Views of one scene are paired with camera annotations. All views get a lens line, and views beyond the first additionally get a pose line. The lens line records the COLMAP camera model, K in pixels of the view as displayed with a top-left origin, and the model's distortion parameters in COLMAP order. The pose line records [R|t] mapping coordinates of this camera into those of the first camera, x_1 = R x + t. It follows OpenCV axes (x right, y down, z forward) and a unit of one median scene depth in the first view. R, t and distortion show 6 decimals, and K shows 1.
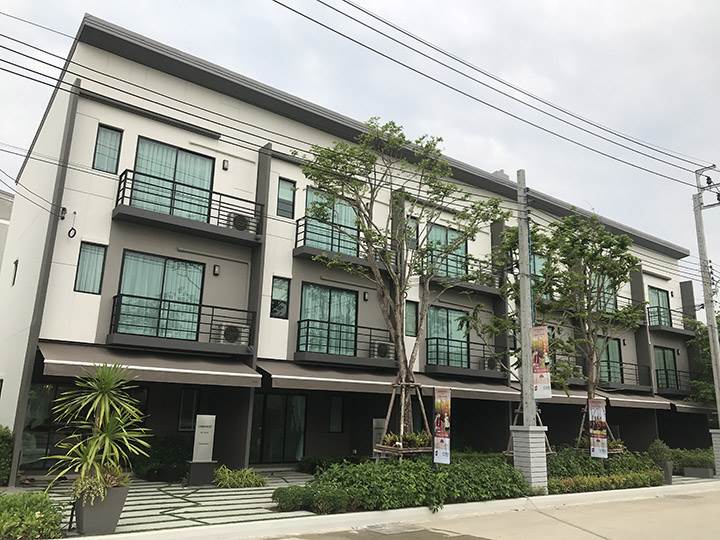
lens RADIAL K [[583.1, 0, 360.0], [0, 583.1, 270.0], [0, 0, 1]] dist [0.071566, -0.117855]
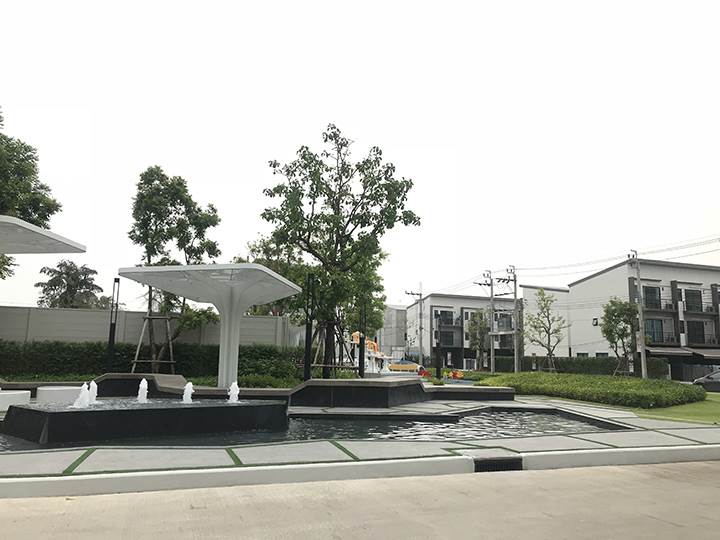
lens RADIAL K [[586.9, 0, 360.0], [0, 586.9, 270.0], [0, 0, 1]] dist [0.050841, -0.004059]
pose [[0.939230, -0.070132, -0.336048, 0.833492], [0.096874, 0.993271, 0.063464, -1.049933], [0.329335, -0.092162, 0.939704, -4.527409]]
